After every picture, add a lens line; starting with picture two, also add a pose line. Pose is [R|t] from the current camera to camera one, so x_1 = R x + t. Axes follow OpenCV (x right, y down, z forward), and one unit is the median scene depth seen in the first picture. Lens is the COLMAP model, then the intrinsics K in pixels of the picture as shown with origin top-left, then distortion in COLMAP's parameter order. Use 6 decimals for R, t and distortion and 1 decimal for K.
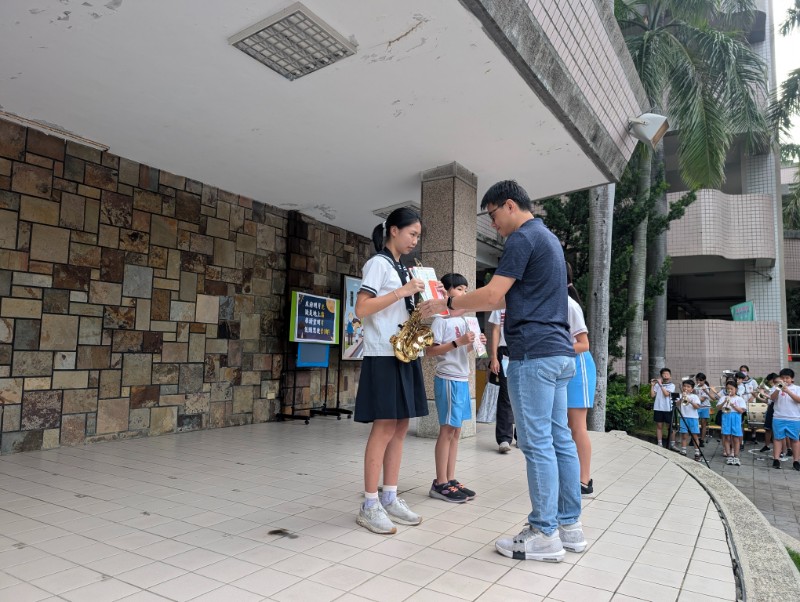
lens RADIAL K [[569.5, 0, 400.3], [0, 569.5, 298.6], [0, 0, 1]] dist [-0.002277, 0.000869]
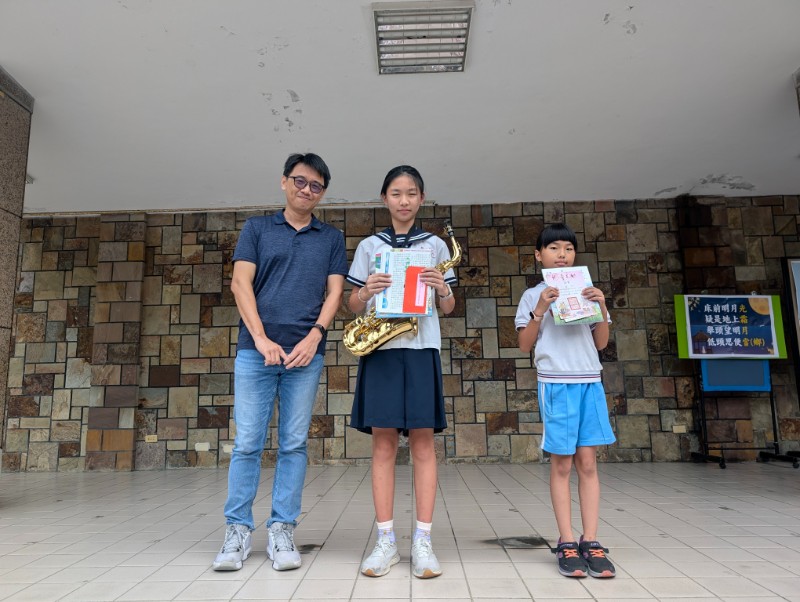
lens RADIAL K [[576.6, 0, 394.3], [0, 576.6, 302.9], [0, 0, 1]] dist [0.008907, -0.006611]
pose [[0.486974, -0.172044, -0.856304, 0.374276], [0.110210, 0.984675, -0.135160, 0.077130], [0.866435, -0.028554, 0.498472, 0.319054]]
